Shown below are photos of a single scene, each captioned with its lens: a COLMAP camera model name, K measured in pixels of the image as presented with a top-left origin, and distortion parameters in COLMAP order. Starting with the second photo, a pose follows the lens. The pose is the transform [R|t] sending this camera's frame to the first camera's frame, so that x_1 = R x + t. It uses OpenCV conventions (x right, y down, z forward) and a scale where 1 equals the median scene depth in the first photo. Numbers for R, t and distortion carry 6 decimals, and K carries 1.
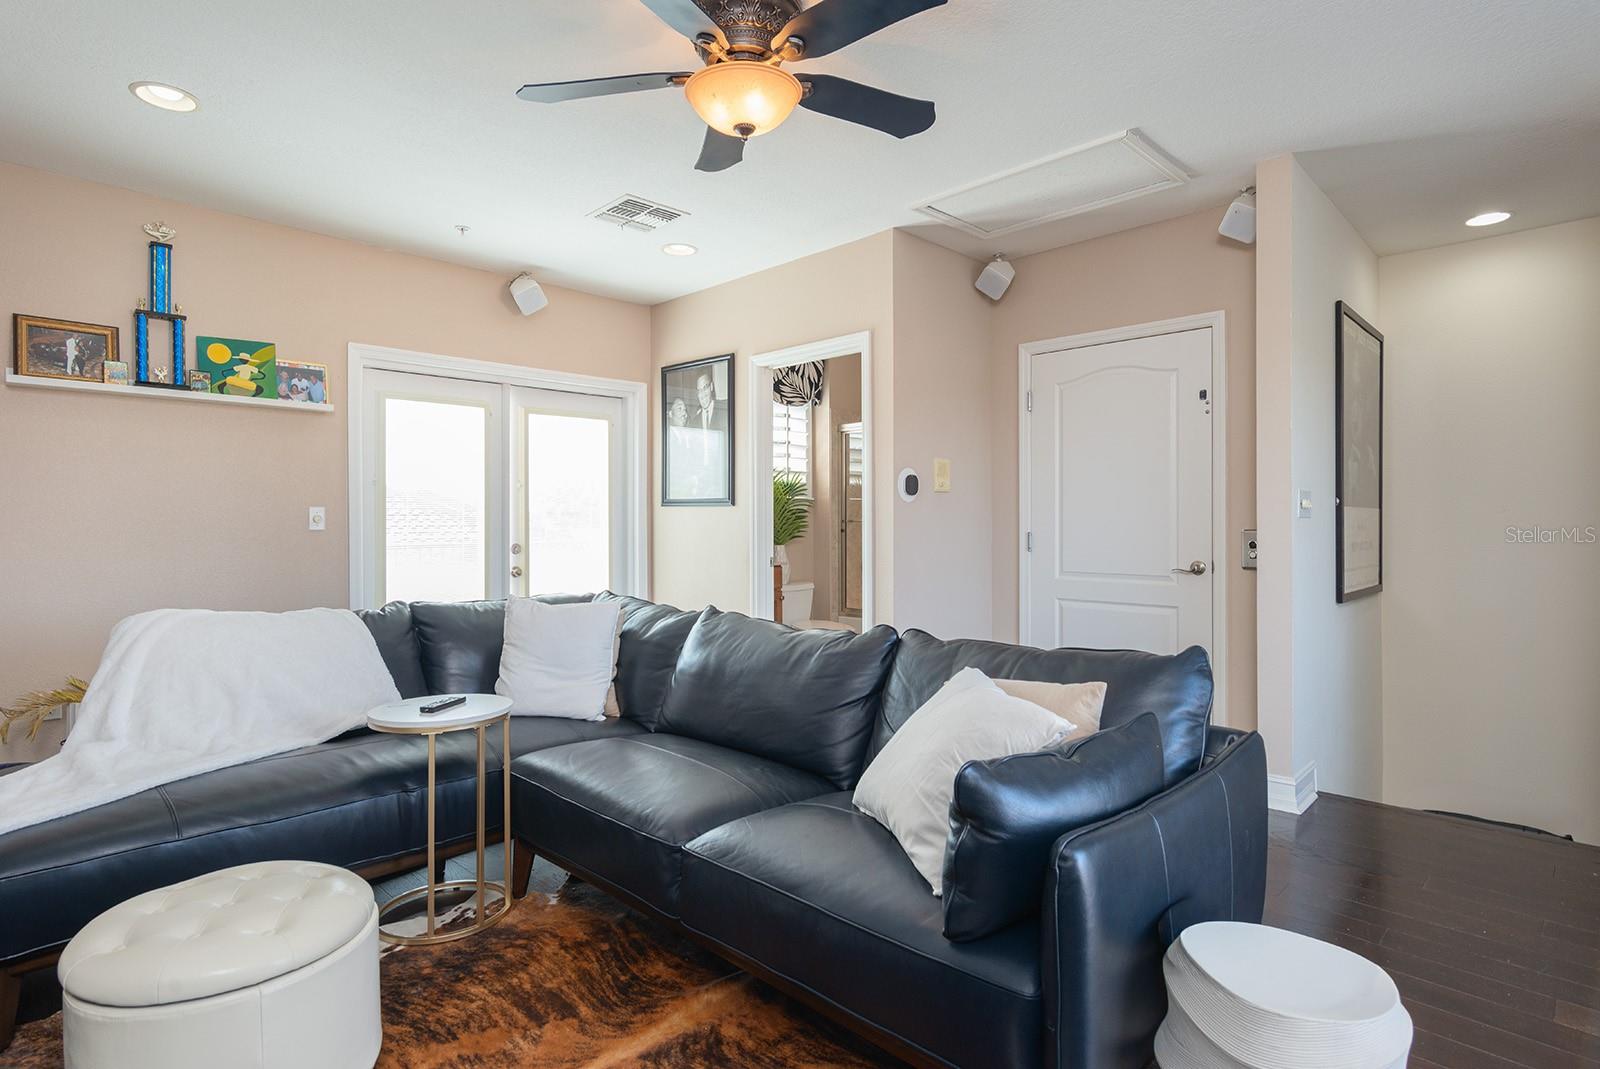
lens RADIAL K [[817.3, 0, 796.2], [0, 817.3, 530.8], [0, 0, 1]] dist [-0.001069, -0.000040]
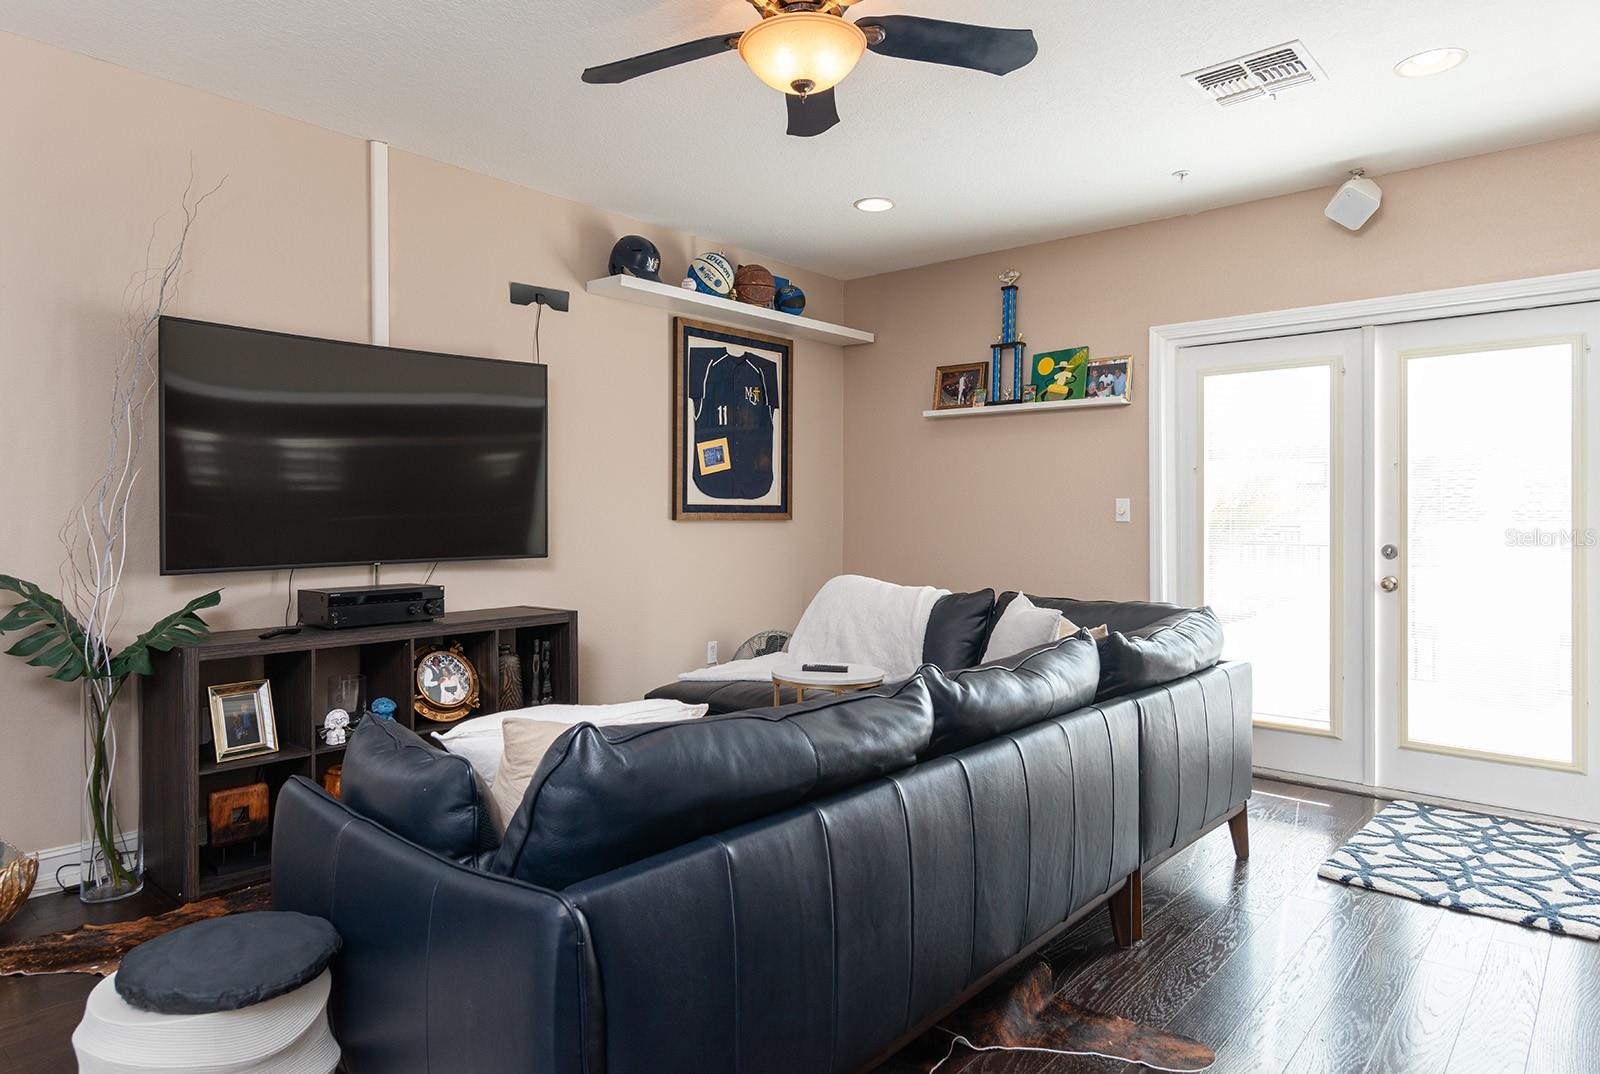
lens RADIAL K [[955.4, 0, 796.7], [0, 955.4, 524.6], [0, 0, 1]] dist [-0.002841, -0.000229]
pose [[0.064778, 0.011444, -0.997834, 0.592996], [-0.015555, 0.999824, 0.010457, -0.003670], [0.997778, 0.014844, 0.064944, 0.552283]]
